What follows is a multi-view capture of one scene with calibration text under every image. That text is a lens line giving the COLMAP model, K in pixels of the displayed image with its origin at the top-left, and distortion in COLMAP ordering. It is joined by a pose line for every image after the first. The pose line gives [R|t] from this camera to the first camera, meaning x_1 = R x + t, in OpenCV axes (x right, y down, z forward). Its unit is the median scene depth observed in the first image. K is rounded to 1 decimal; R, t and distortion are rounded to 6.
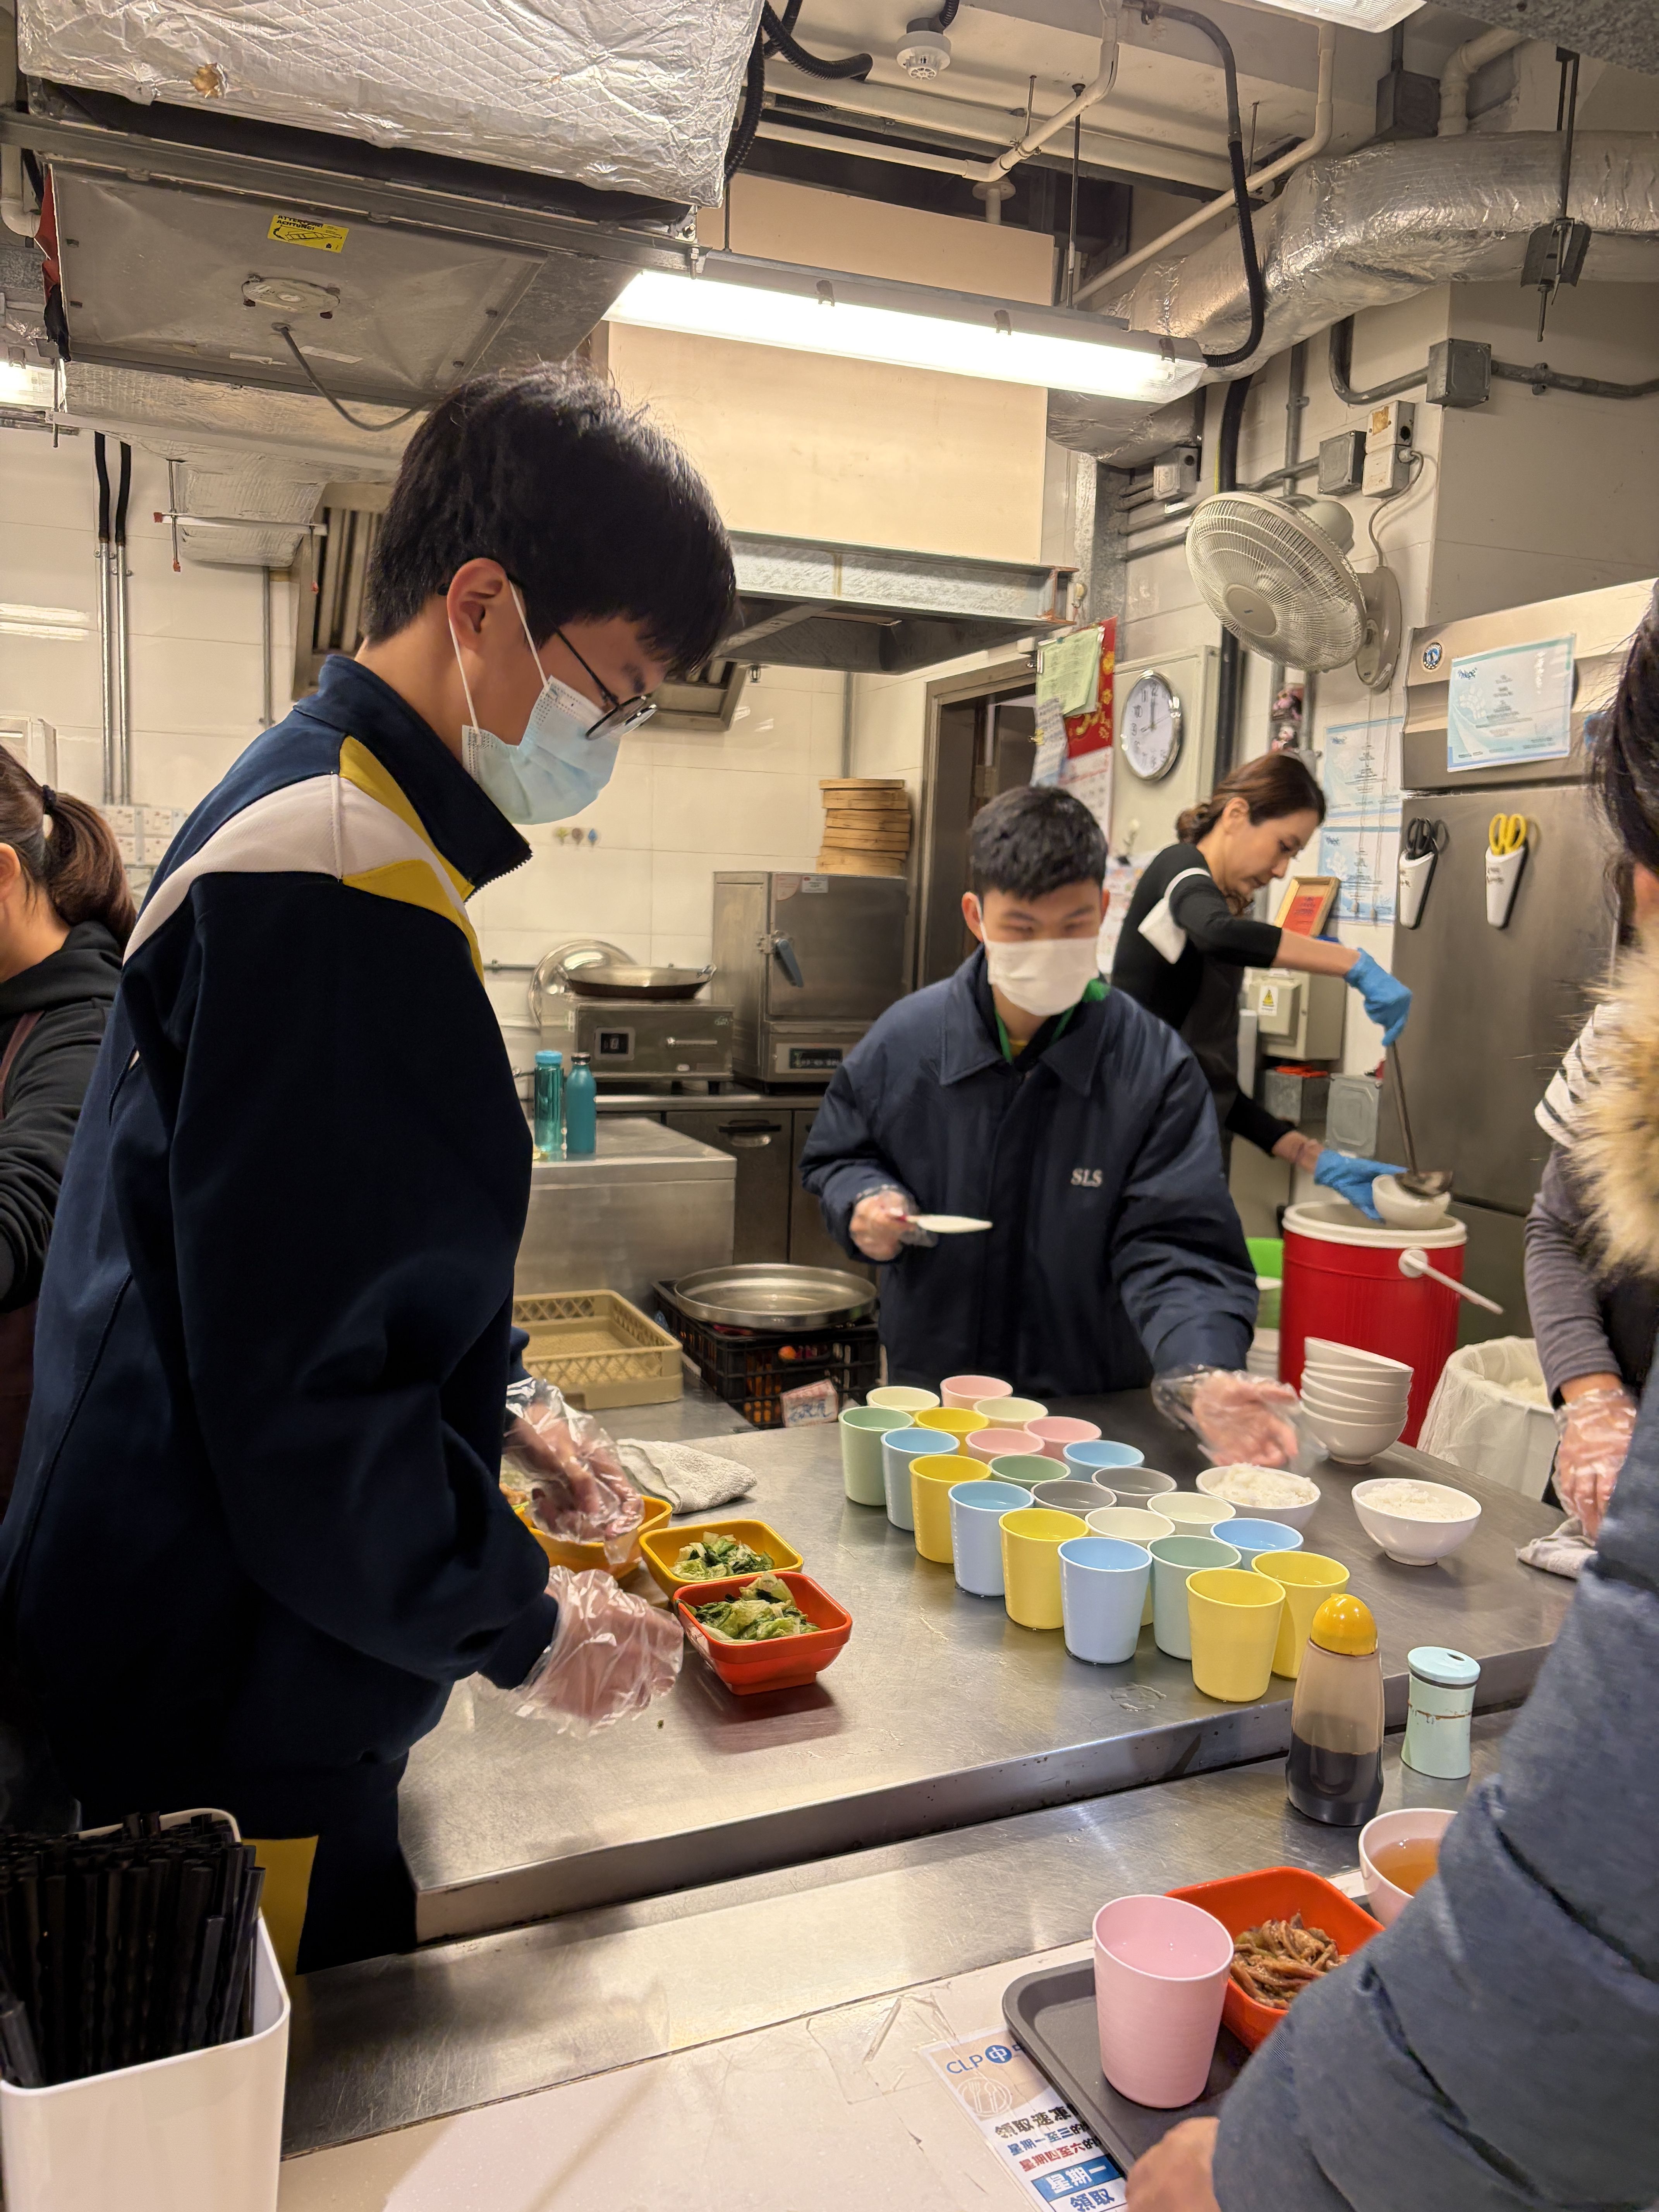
lens RADIAL K [[1688.1, 0, 819.3], [0, 1688.1, 1135.3], [0, 0, 1]] dist [-0.019508, 0.050595]
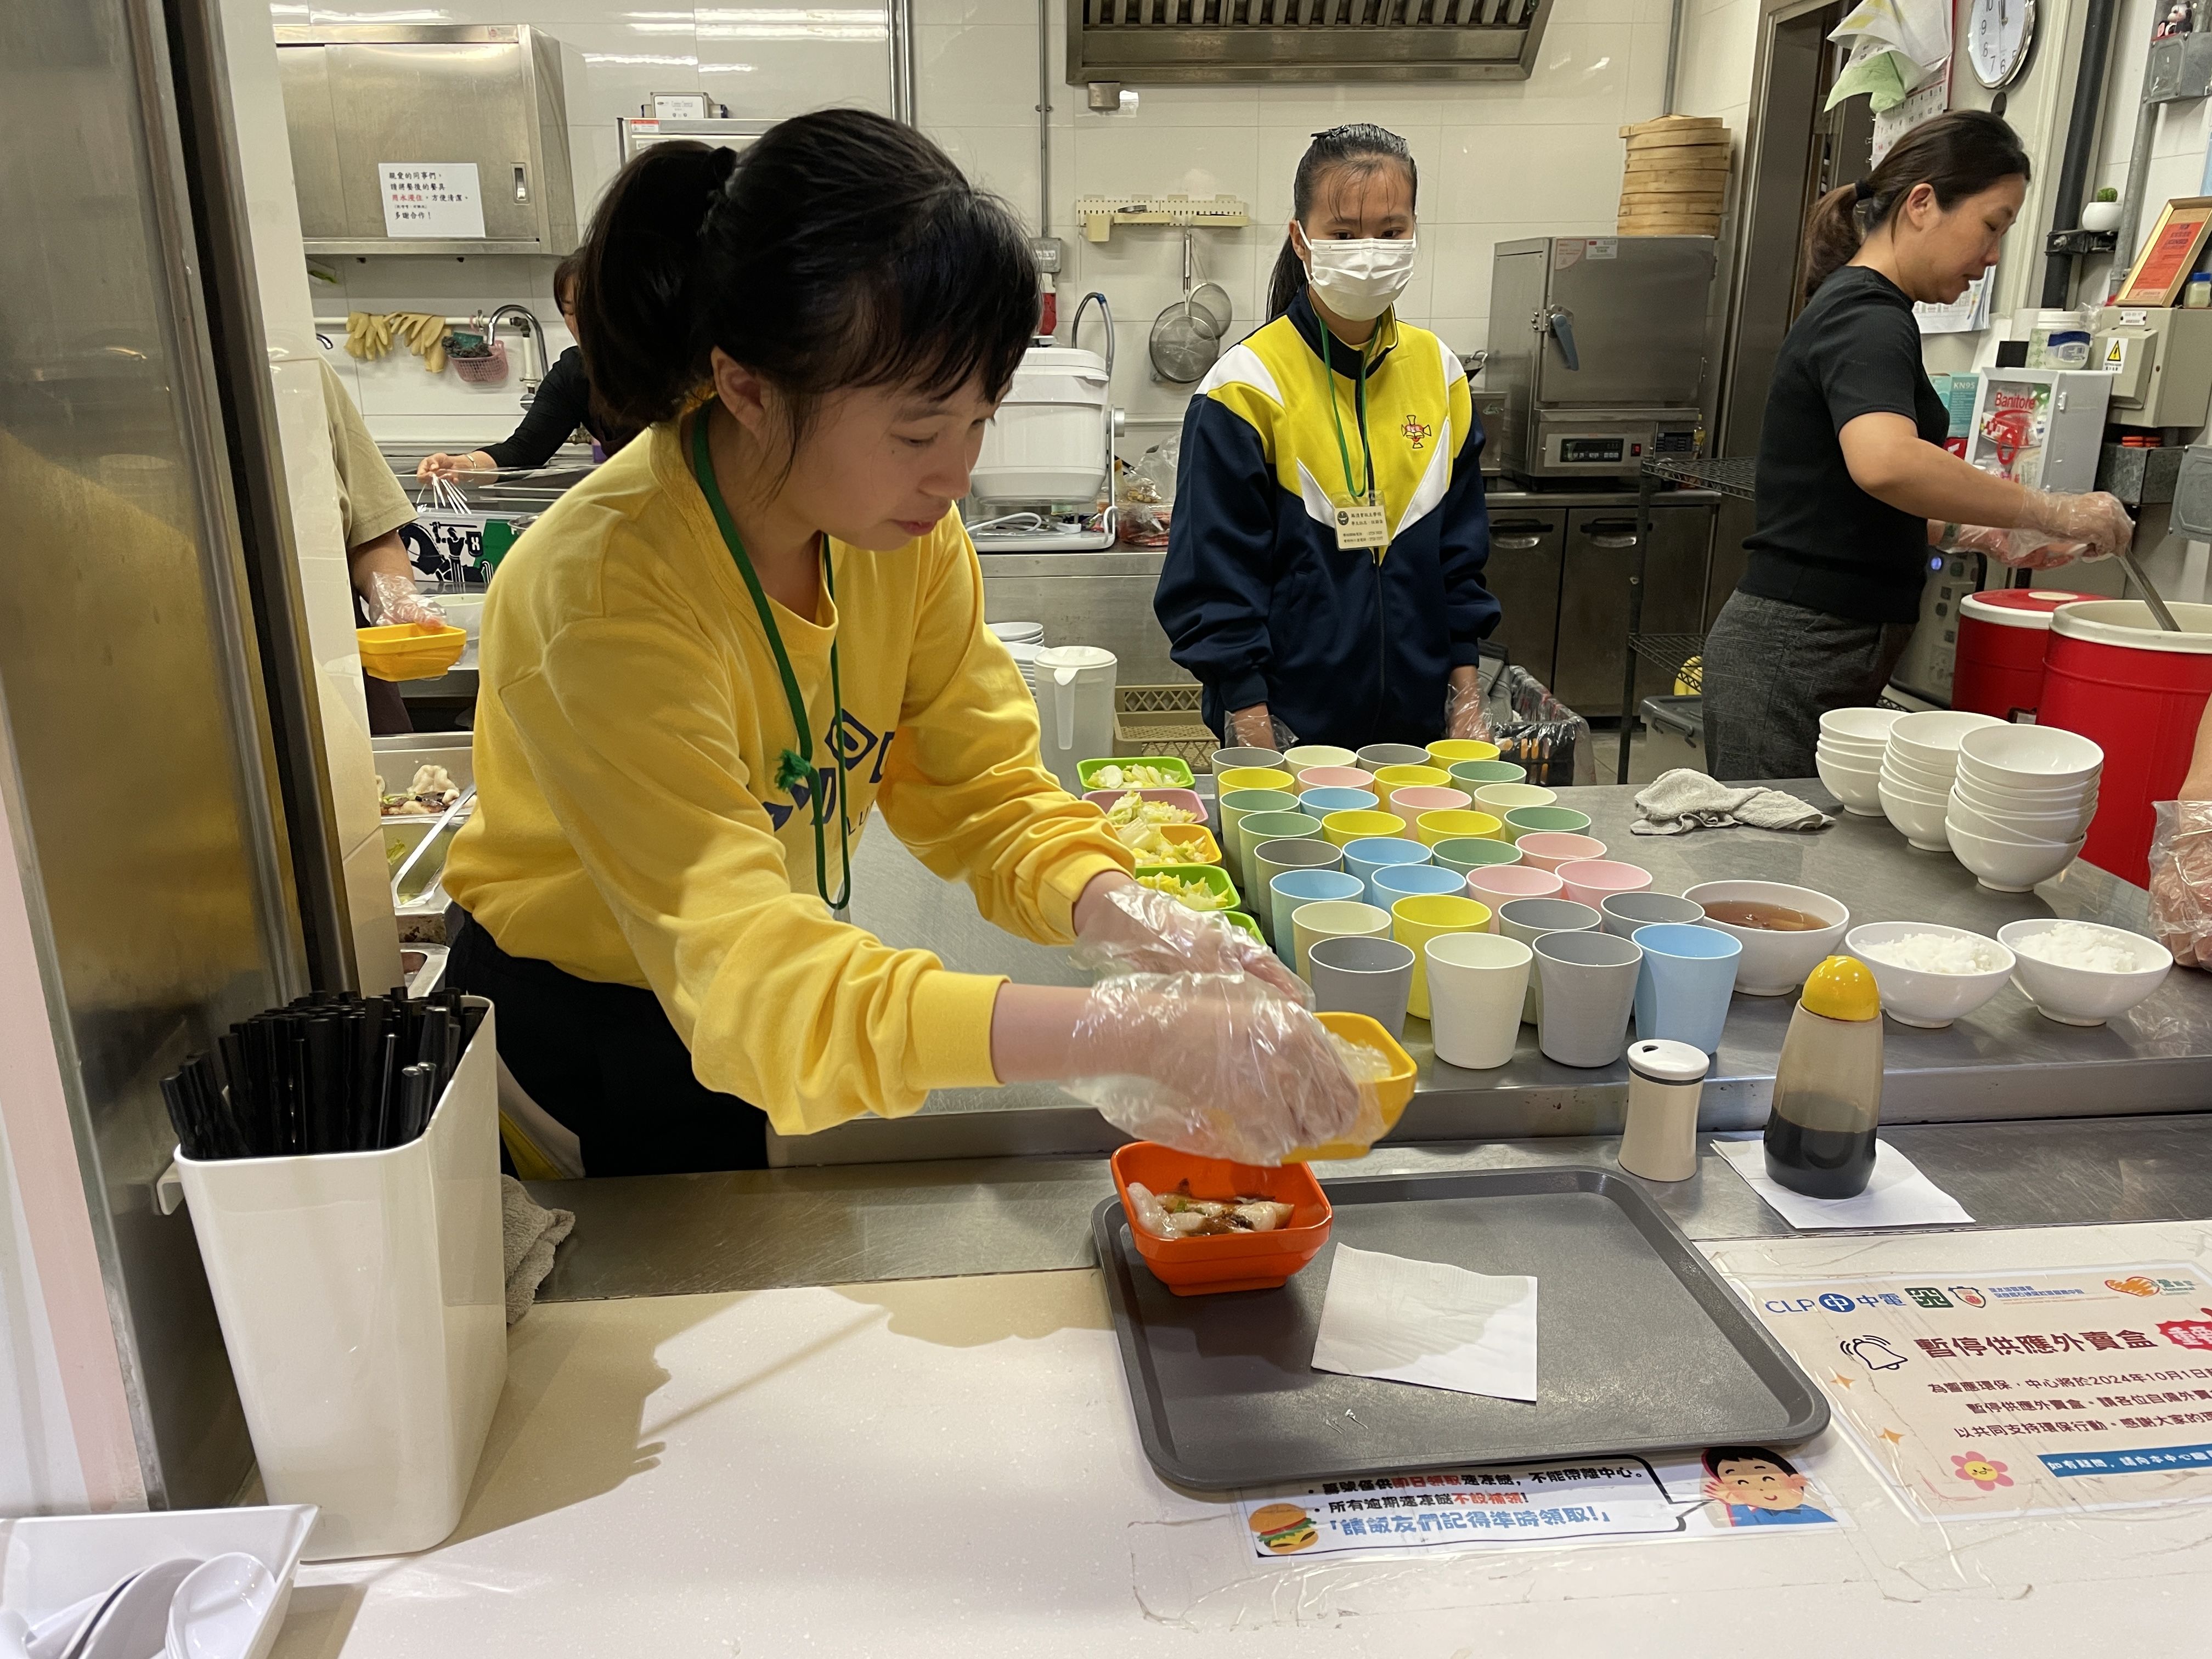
lens RADIAL K [[1683.8, 0, 1072.6], [0, 1683.8, 860.0], [0, 0, 1]] dist [0.060695, -0.078734]
pose [[0.939683, 0.069330, -0.334947, 0.083529], [-0.009706, 0.984253, 0.176500, 0.021365], [0.341909, -0.162603, 0.925558, 0.011272]]
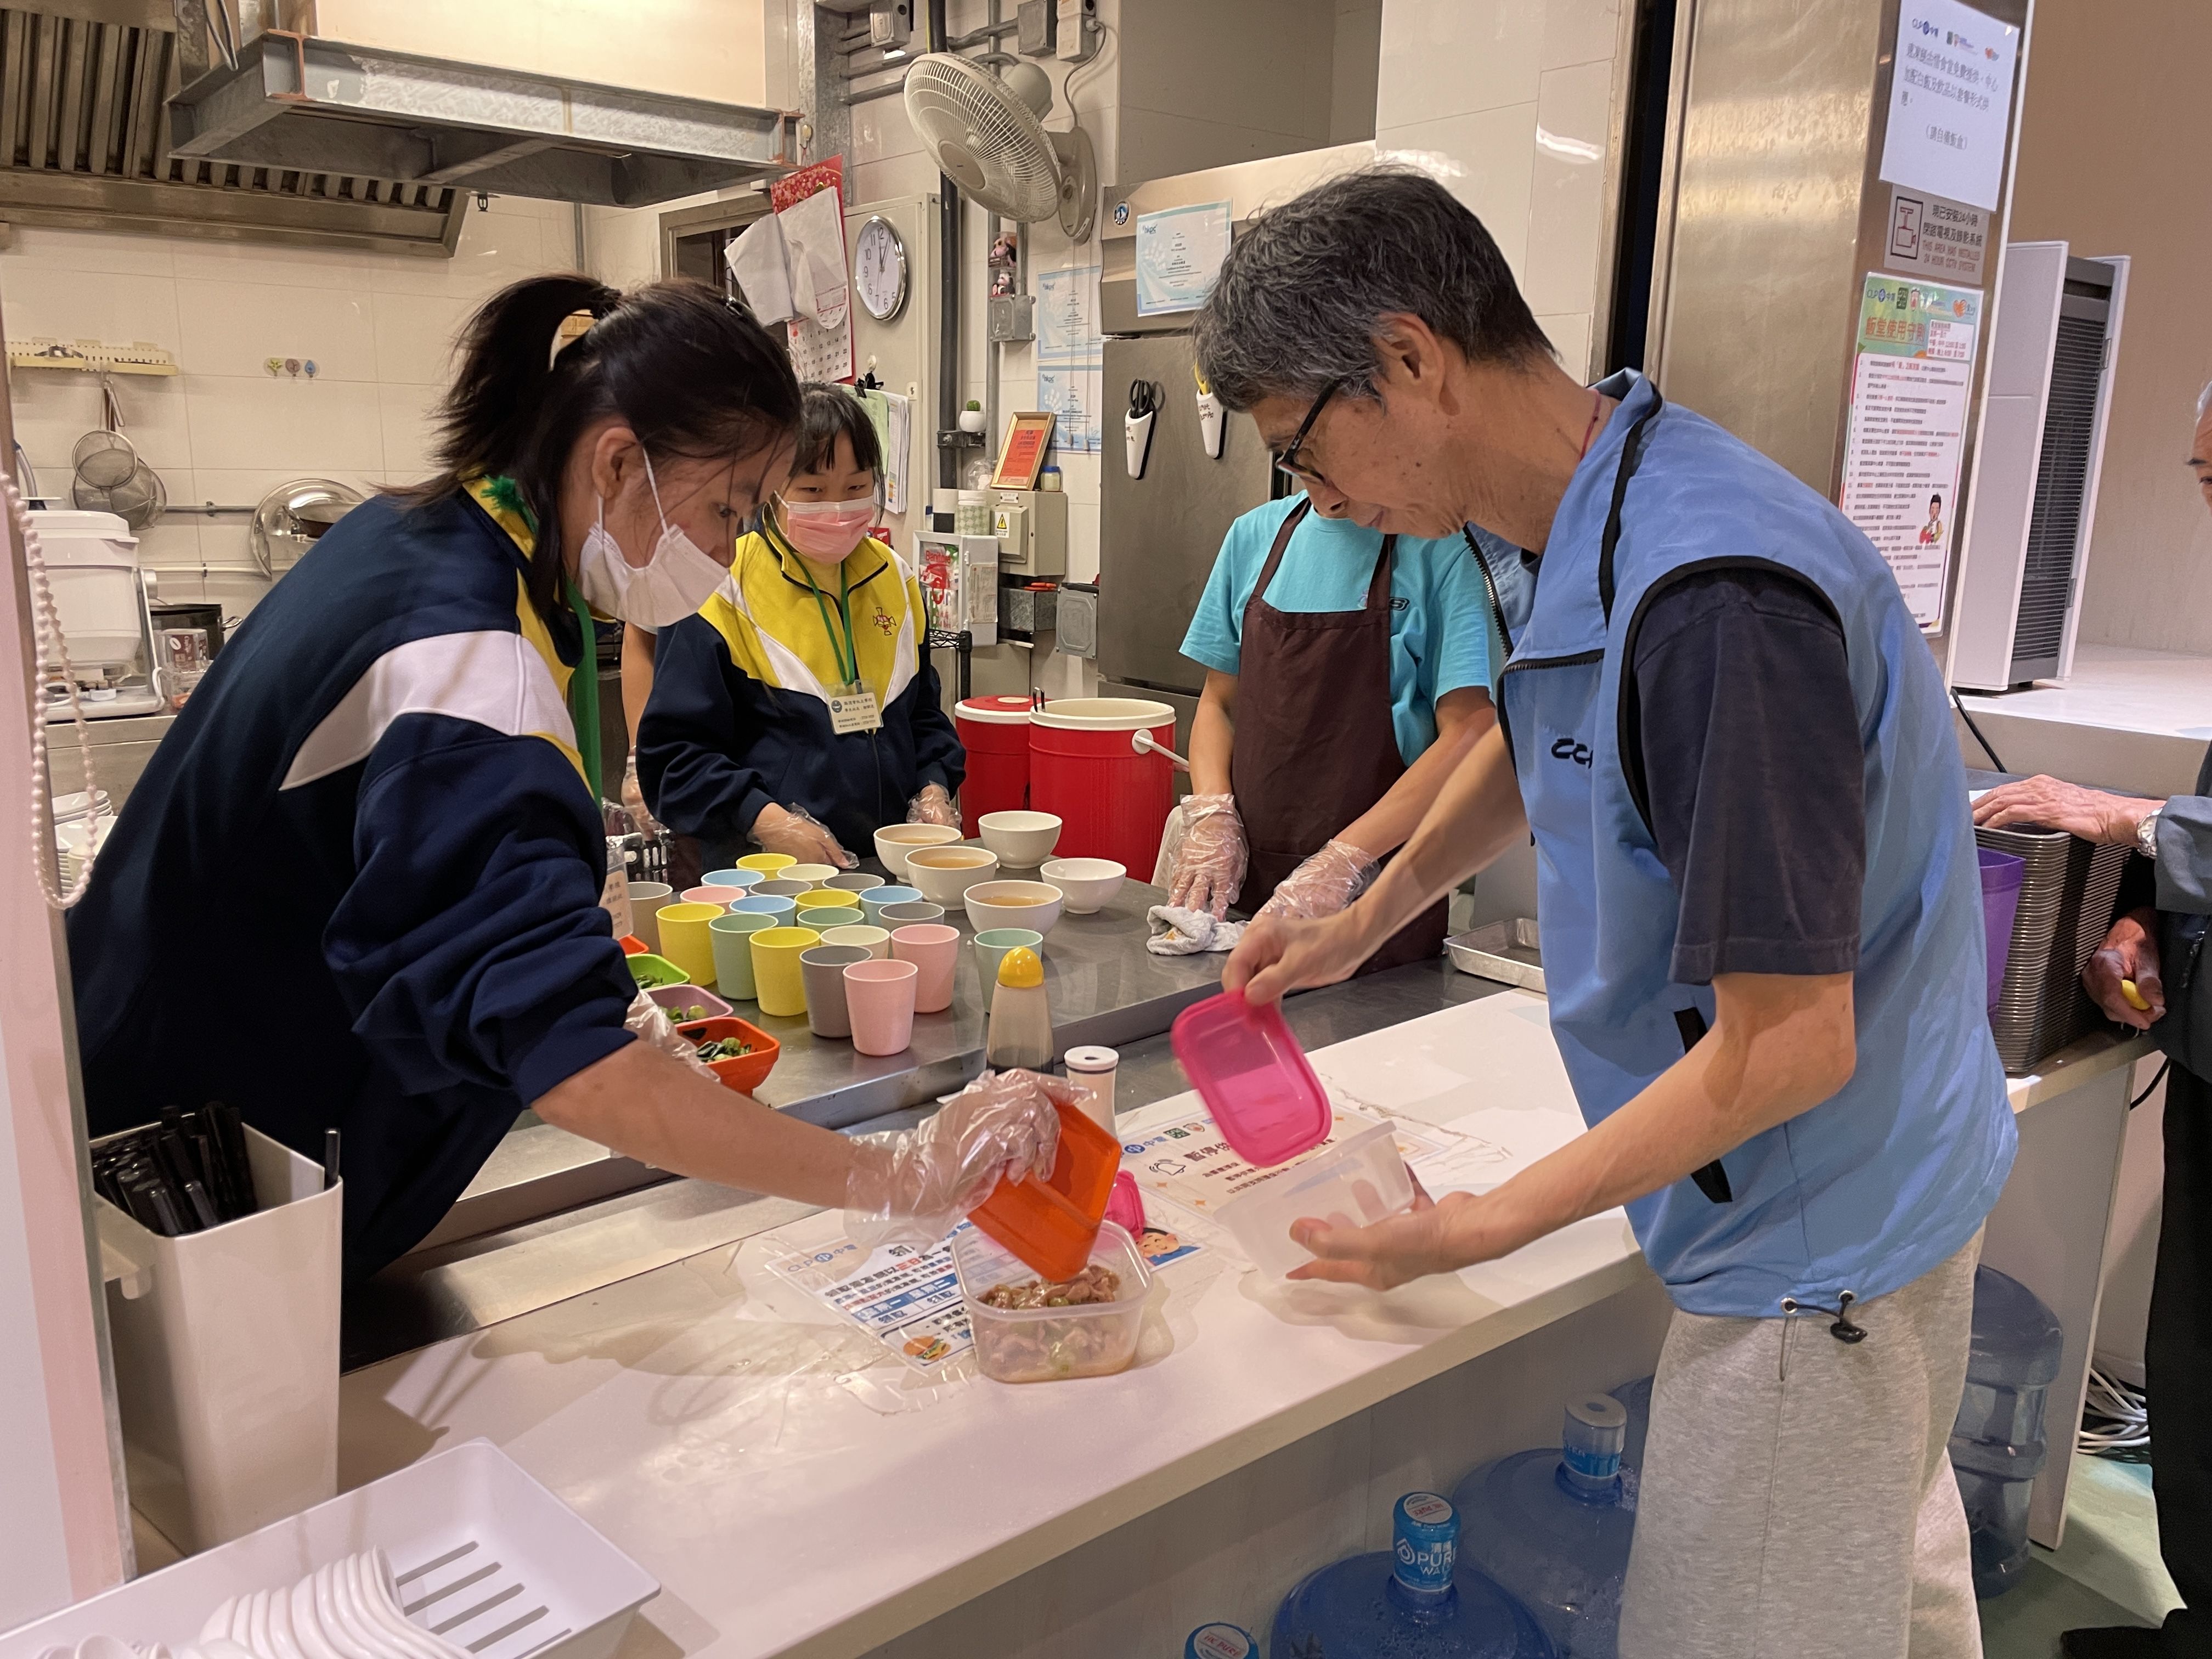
lens RADIAL K [[1683.8, 0, 1084.5], [0, 1683.8, 827.8], [0, 0, 1]] dist [0.060695, -0.078734]
pose [[0.955690, -0.077466, 0.283999, -0.016344], [0.051290, 0.993816, 0.098486, 0.013342], [-0.289872, -0.079556, 0.953753, -0.107482]]
